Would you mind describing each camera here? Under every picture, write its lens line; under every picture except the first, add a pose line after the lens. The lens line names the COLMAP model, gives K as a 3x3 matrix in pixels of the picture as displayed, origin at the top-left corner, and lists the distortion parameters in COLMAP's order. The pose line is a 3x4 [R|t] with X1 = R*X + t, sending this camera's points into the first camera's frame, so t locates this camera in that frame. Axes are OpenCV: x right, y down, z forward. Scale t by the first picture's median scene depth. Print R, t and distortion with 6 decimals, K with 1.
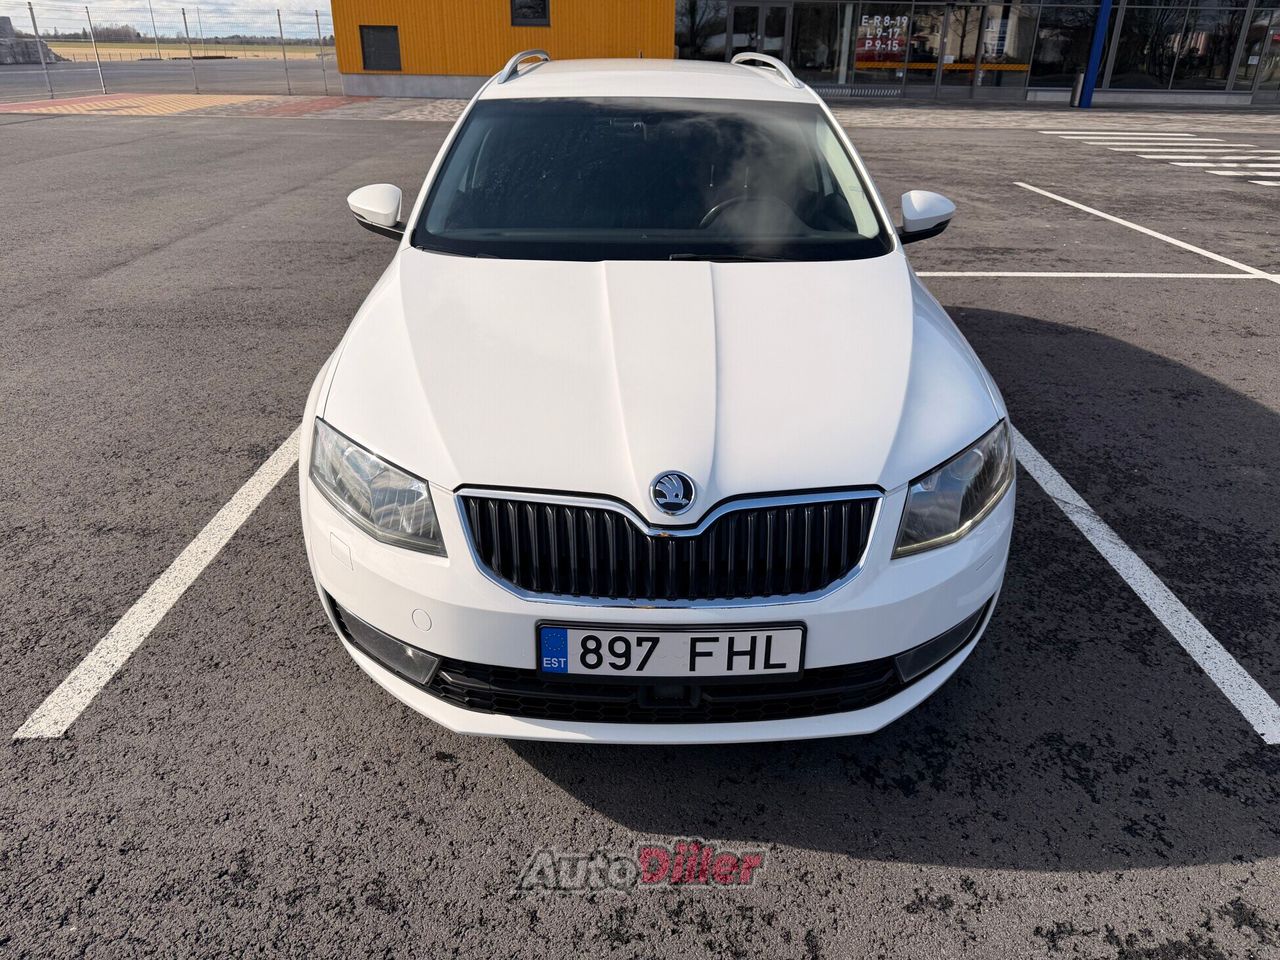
lens RADIAL K [[922.9, 0, 644.5], [0, 922.9, 485.0], [0, 0, 1]] dist [0.004354, -0.004329]
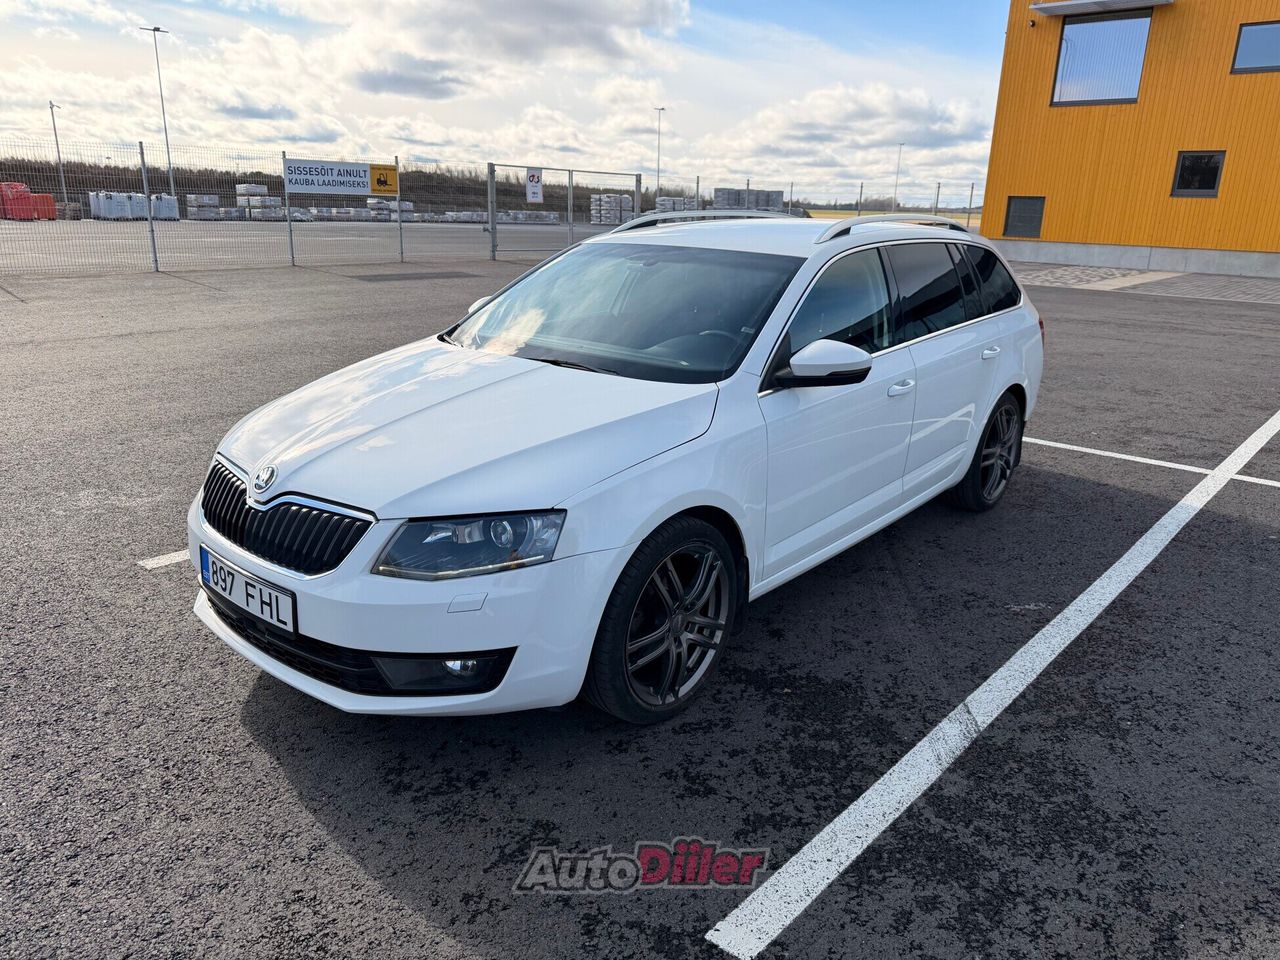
lens RADIAL K [[922.9, 0, 644.5], [0, 922.9, 485.0], [0, 0, 1]] dist [0.004354, -0.004329]
pose [[0.742801, 0.200731, -0.638713, 1.222750], [-0.299918, 0.952686, -0.049390, -0.081257], [0.598578, 0.228249, 0.767858, 0.196828]]
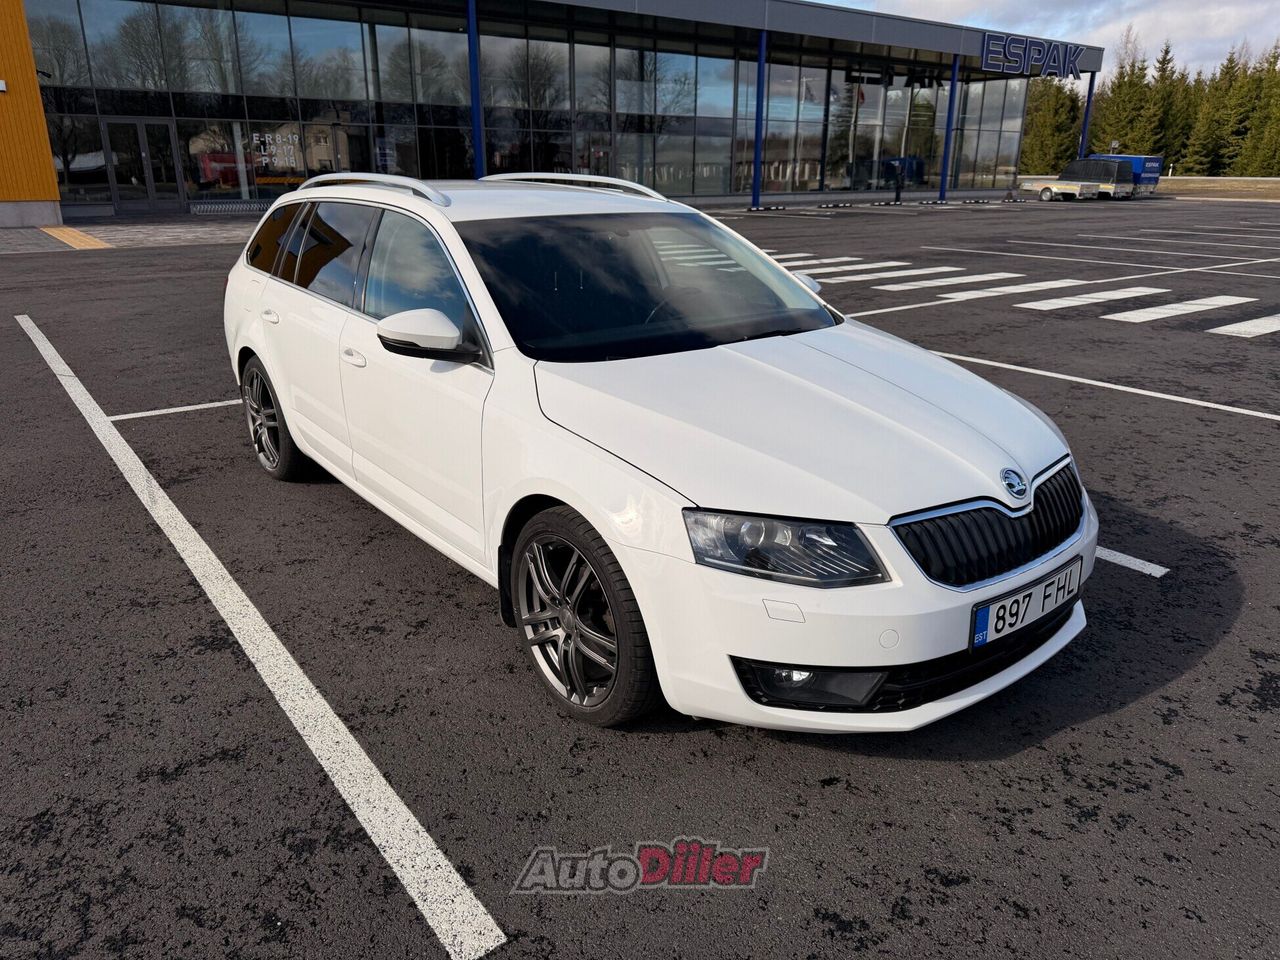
lens RADIAL K [[922.9, 0, 644.5], [0, 922.9, 485.0], [0, 0, 1]] dist [0.004354, -0.004329]
pose [[0.790510, -0.209324, 0.575567, -1.019414], [0.269219, 0.962880, -0.019575, -0.093857], [-0.550105, 0.170428, 0.817520, 0.161237]]
